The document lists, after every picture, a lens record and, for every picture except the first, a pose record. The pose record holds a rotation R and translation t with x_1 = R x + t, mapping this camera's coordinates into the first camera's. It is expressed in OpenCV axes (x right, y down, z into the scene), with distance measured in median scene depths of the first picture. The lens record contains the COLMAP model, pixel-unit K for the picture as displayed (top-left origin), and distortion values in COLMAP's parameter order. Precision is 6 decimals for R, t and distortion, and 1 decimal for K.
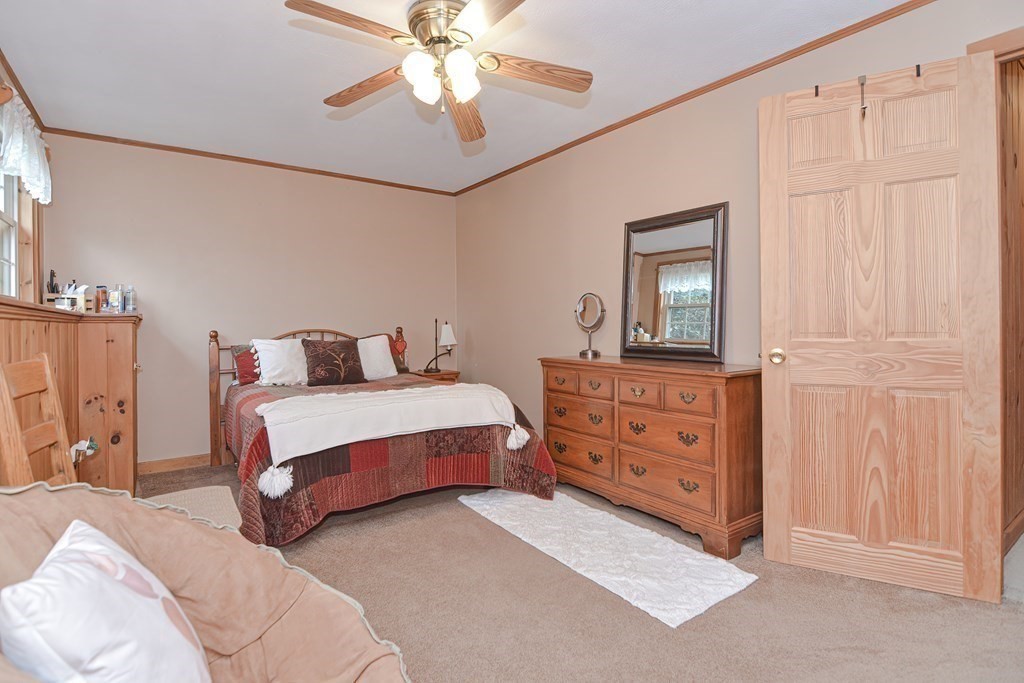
lens RADIAL K [[502.9, 0, 516.2], [0, 502.9, 326.8], [0, 0, 1]] dist [-0.001154, -0.001289]
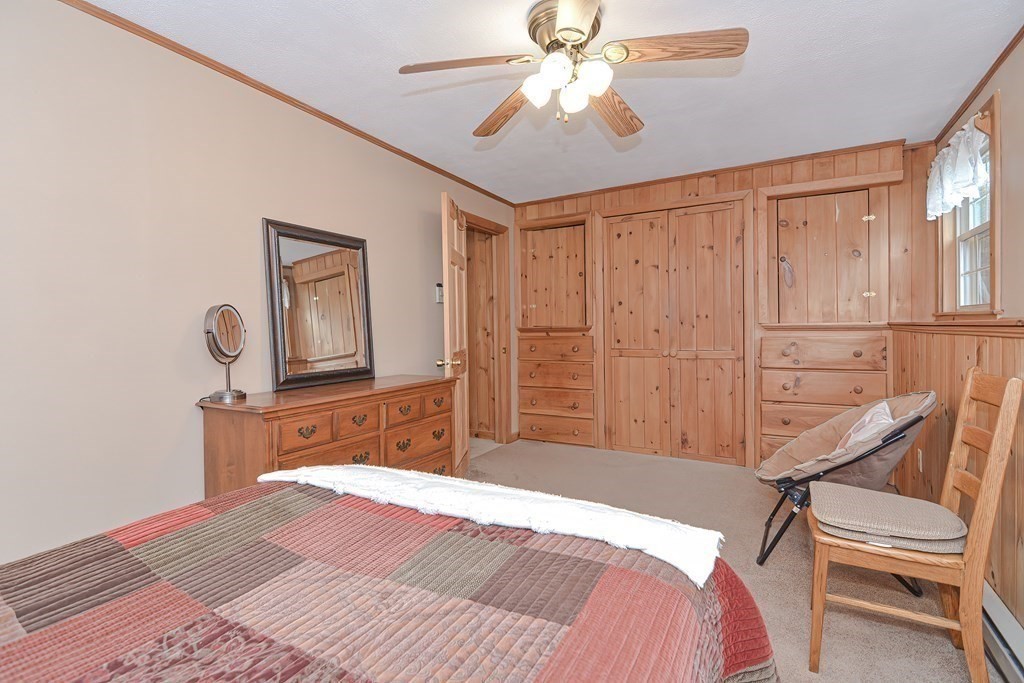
lens RADIAL K [[502.9, 0, 516.2], [0, 502.9, 326.8], [0, 0, 1]] dist [-0.001154, -0.001289]
pose [[-0.452171, 0.010692, 0.891867, -0.647439], [0.016724, 0.999854, -0.003507, -0.030847], [-0.891774, 0.013330, -0.452284, 1.018790]]
